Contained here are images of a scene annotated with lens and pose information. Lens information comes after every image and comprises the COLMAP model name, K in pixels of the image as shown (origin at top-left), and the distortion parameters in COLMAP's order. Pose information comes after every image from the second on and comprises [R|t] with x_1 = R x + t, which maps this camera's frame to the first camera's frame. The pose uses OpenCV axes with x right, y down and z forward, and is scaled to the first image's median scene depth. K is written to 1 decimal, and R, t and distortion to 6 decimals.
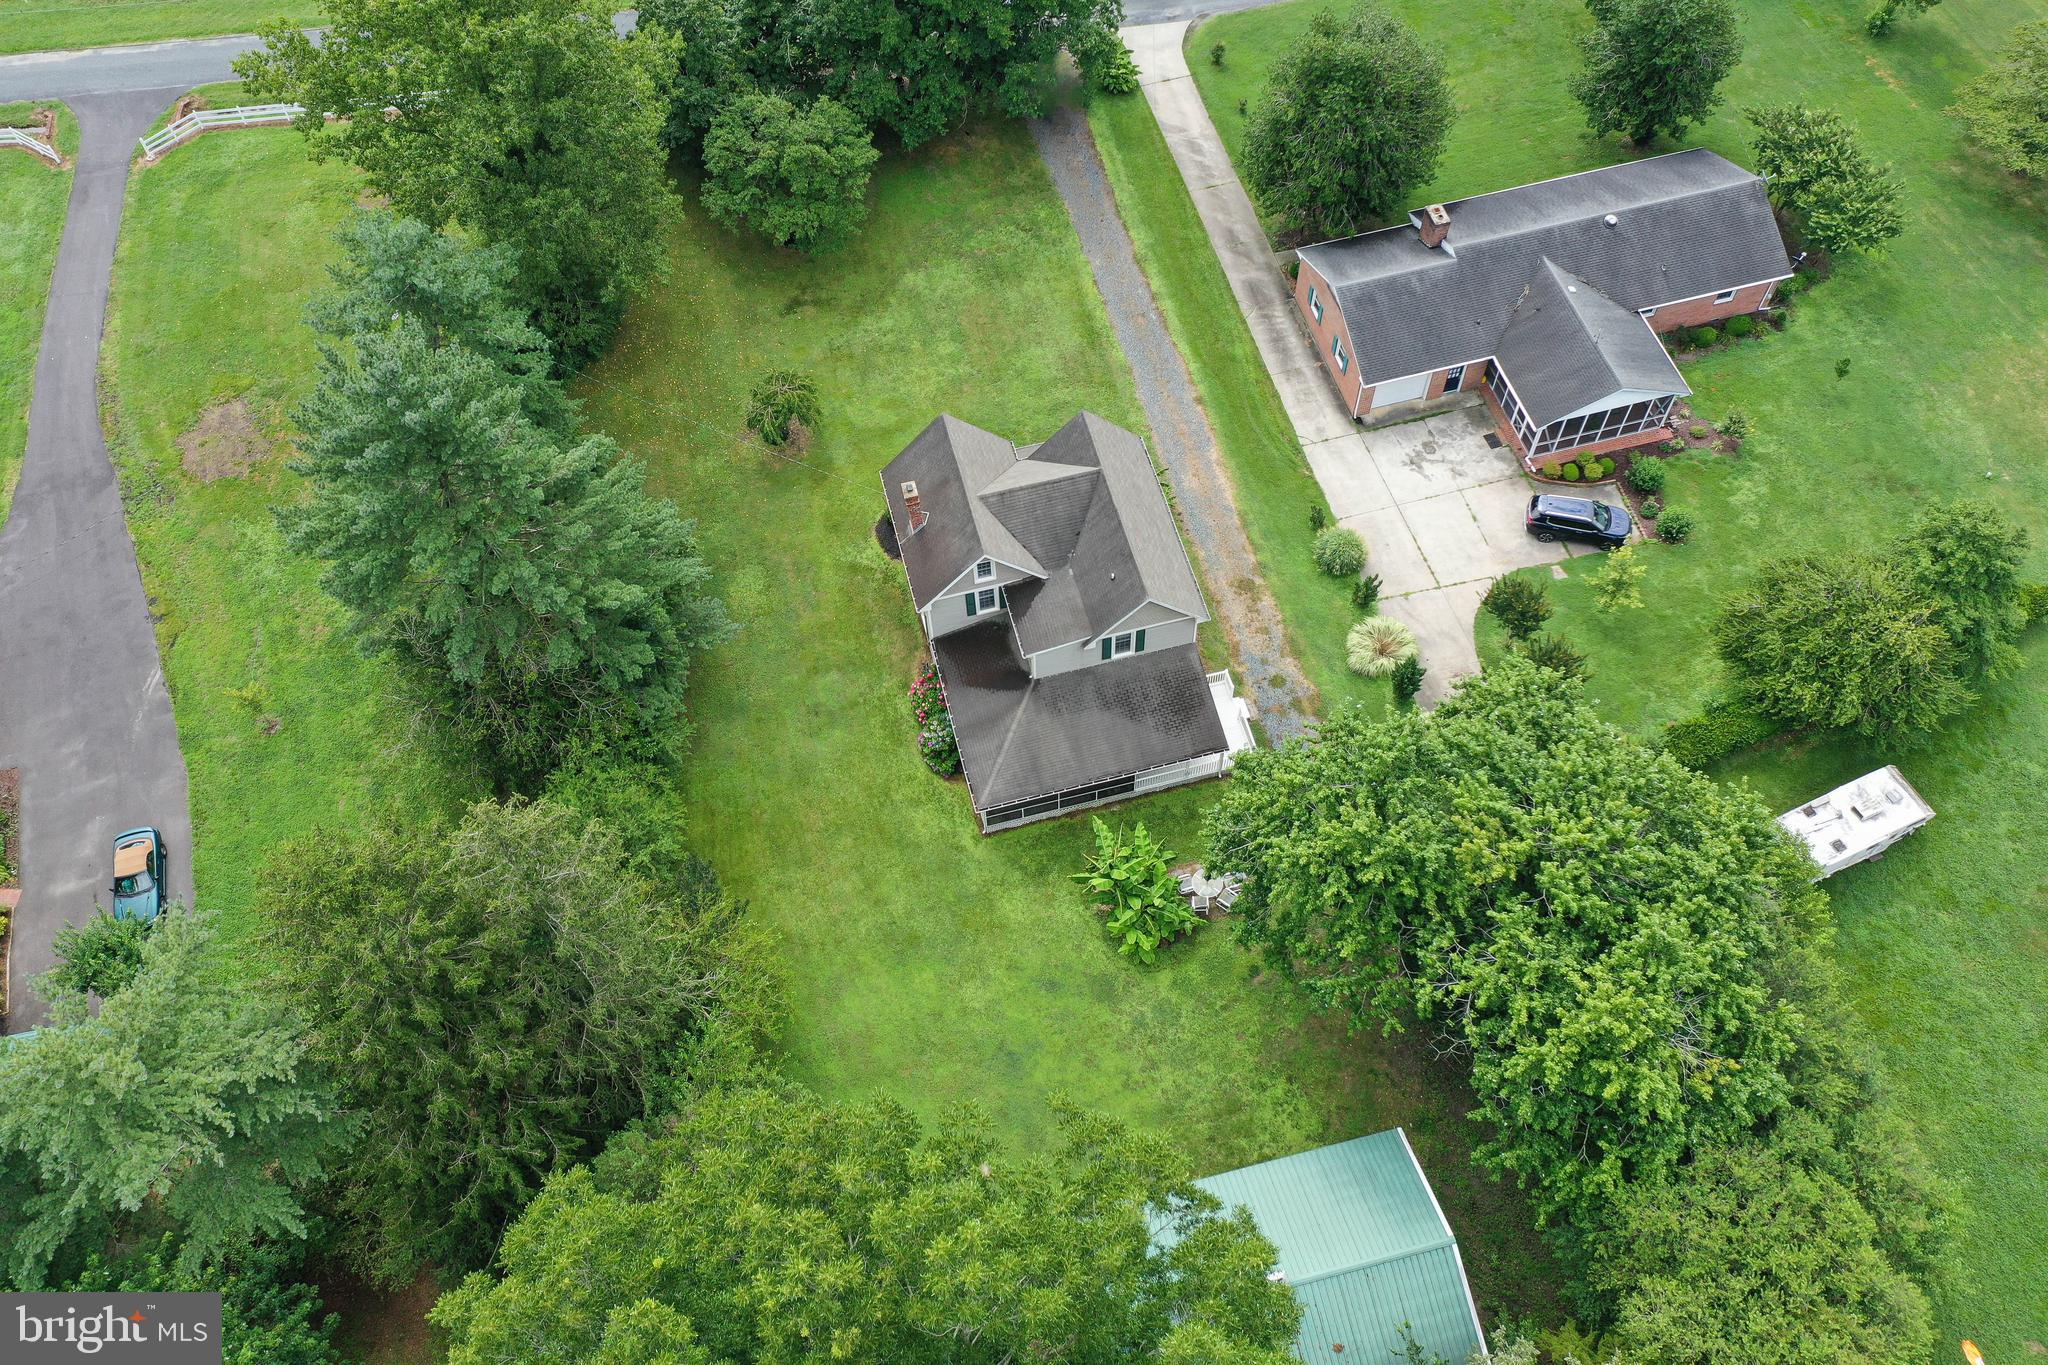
lens RADIAL K [[1619.4, 0, 1024.0], [0, 1619.4, 682.5], [0, 0, 1]] dist [0.014311, 0.008978]
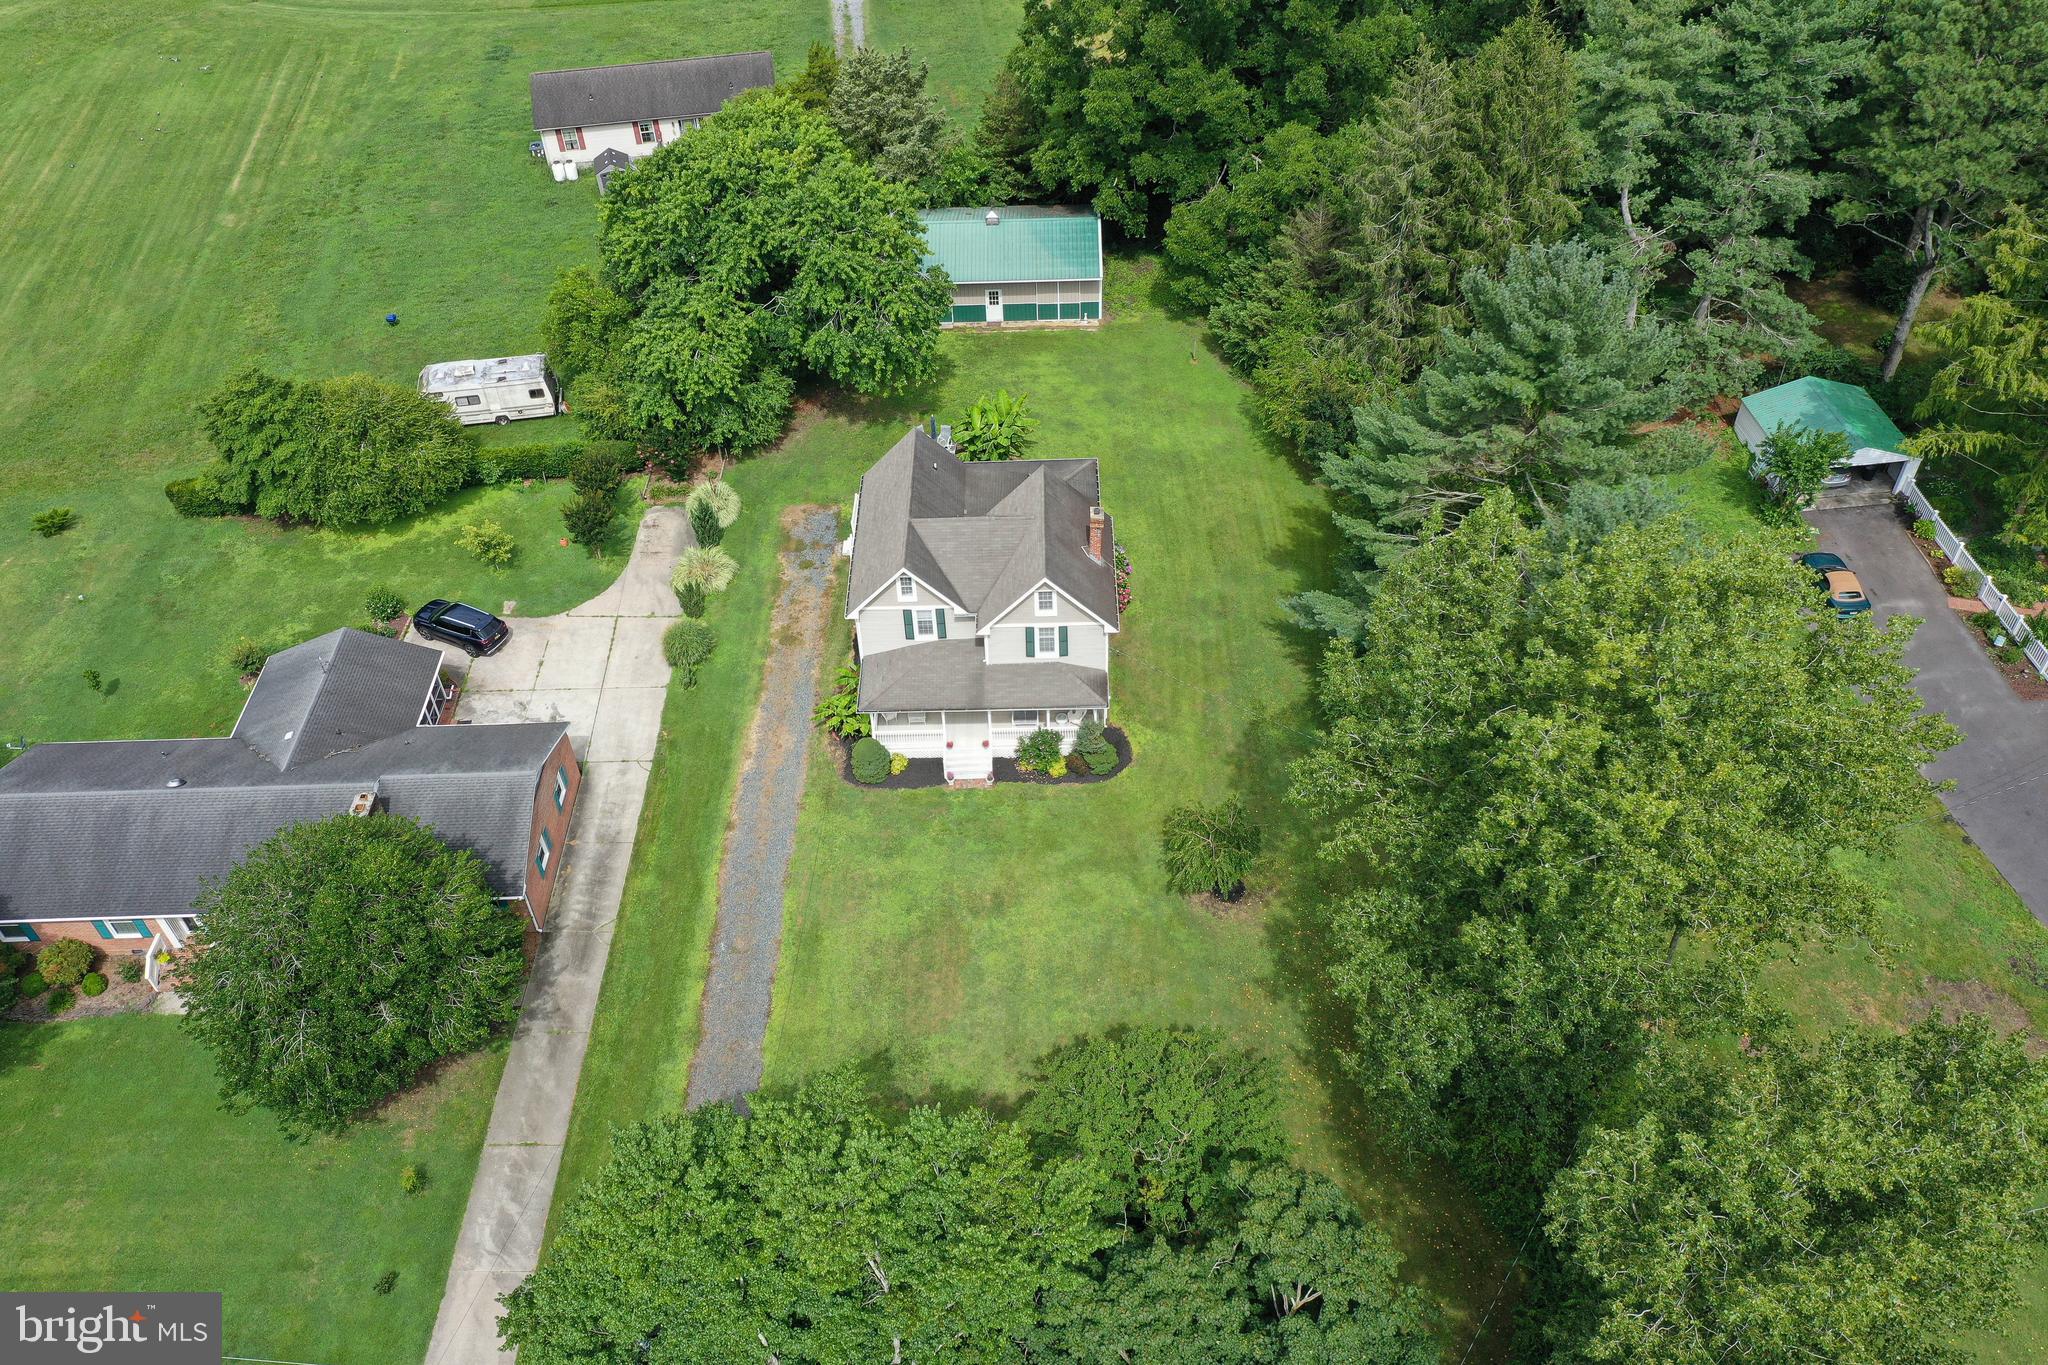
lens RADIAL K [[1619.4, 0, 1024.0], [0, 1619.4, 682.5], [0, 0, 1]] dist [0.014311, 0.008978]
pose [[-0.967179, -0.132578, 0.216765, -0.225576], [0.240688, -0.204579, 0.948797, -0.968855], [-0.081444, 0.969830, 0.229775, 0.748439]]
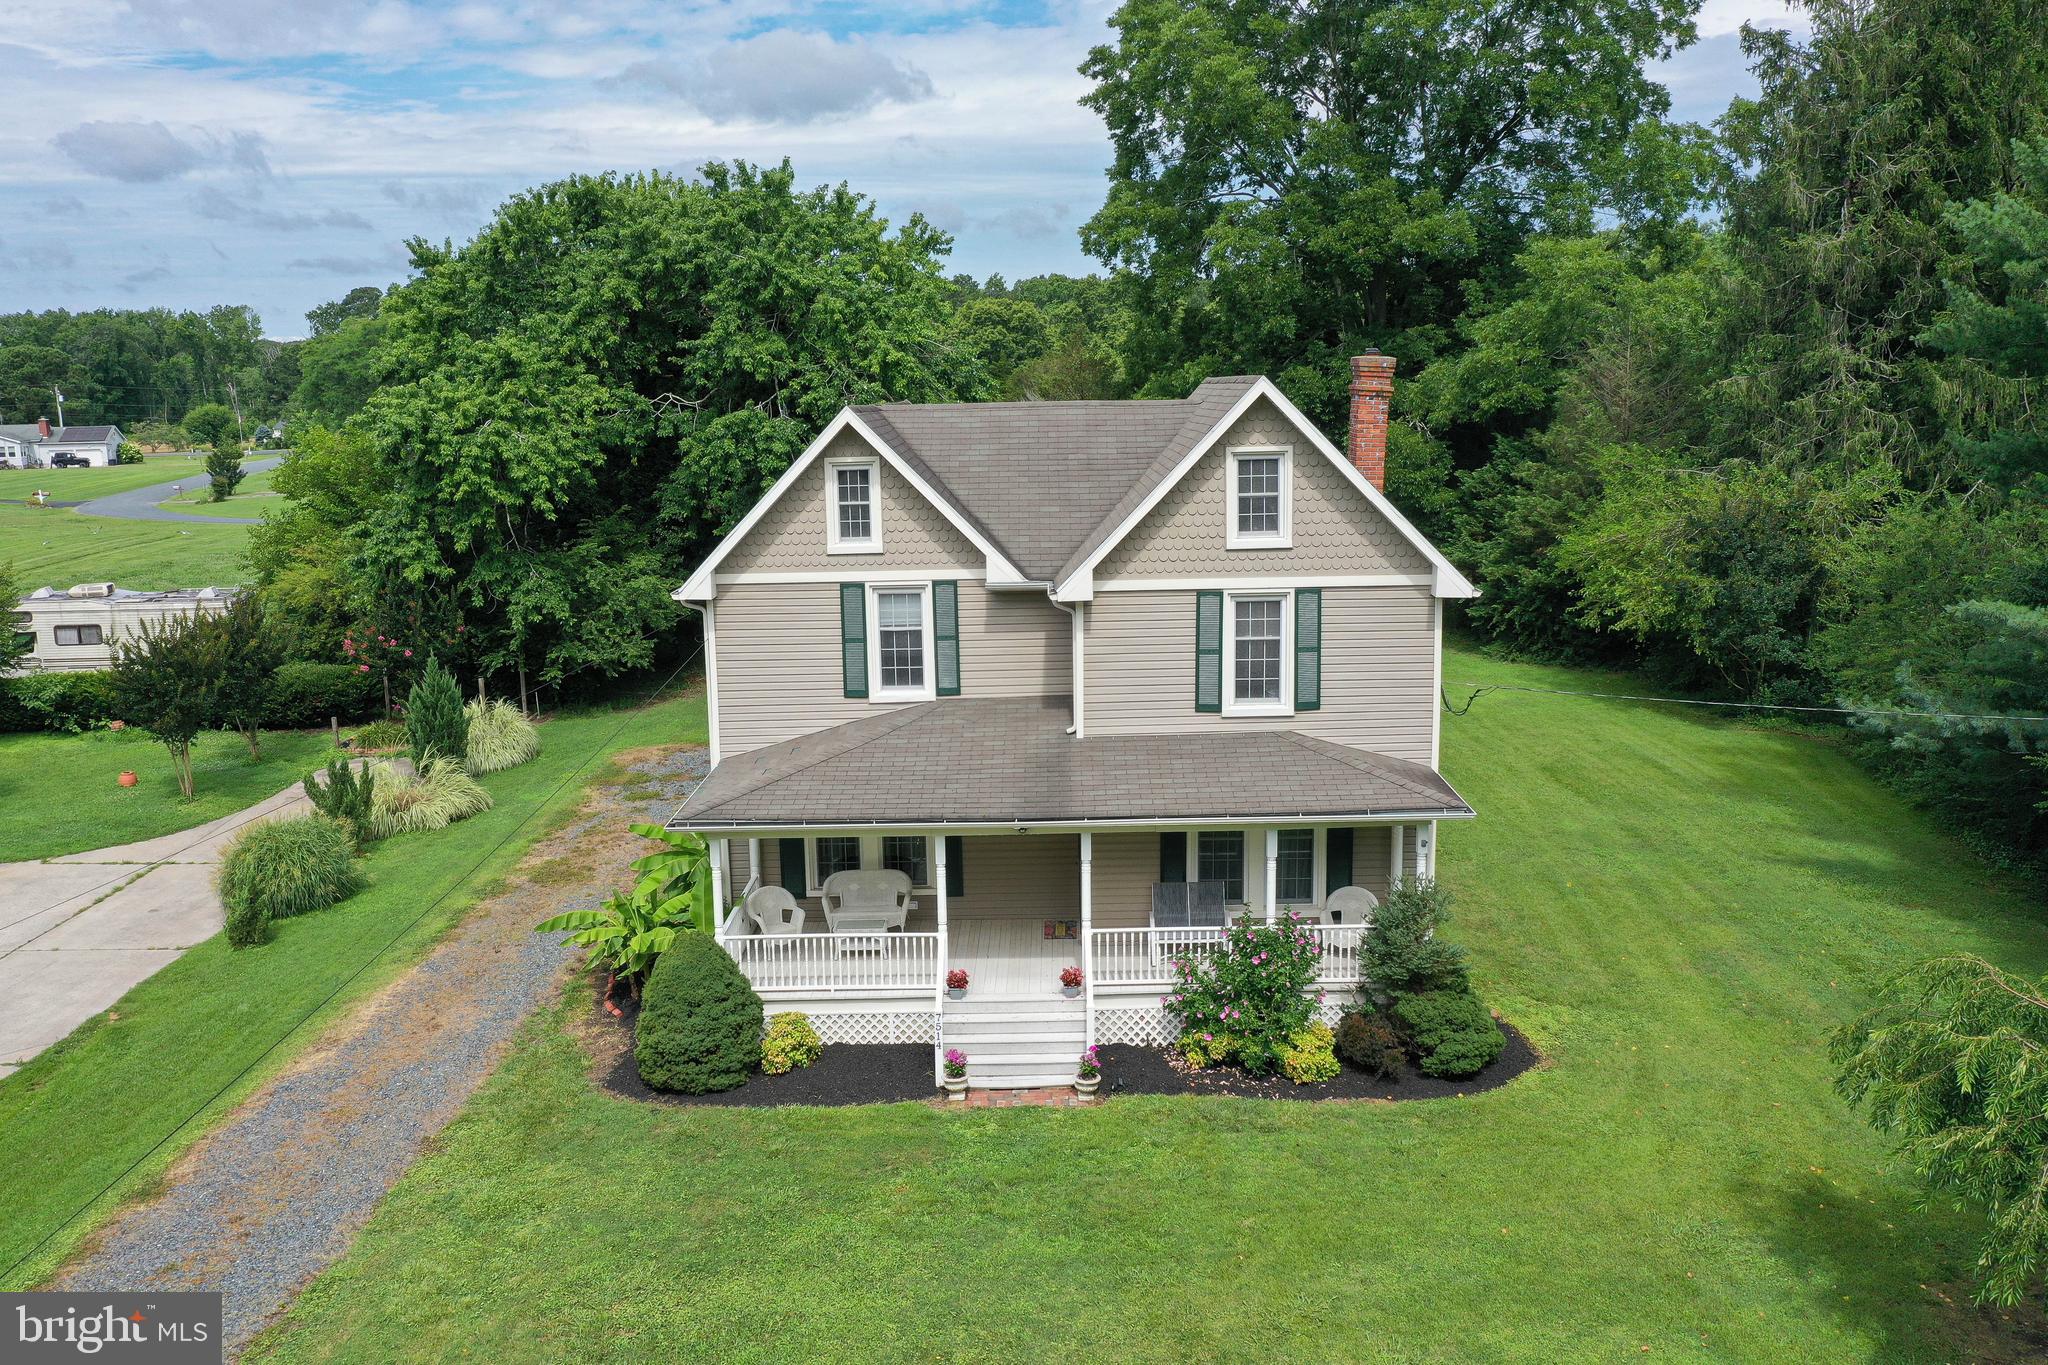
lens RADIAL K [[1619.4, 0, 1024.0], [0, 1619.4, 682.5], [0, 0, 1]] dist [0.014311, 0.008978]
pose [[-0.963954, -0.004255, 0.266036, -0.080342], [0.247081, 0.356637, 0.900978, -0.397955], [-0.098712, 0.934233, -0.342730, 1.041655]]
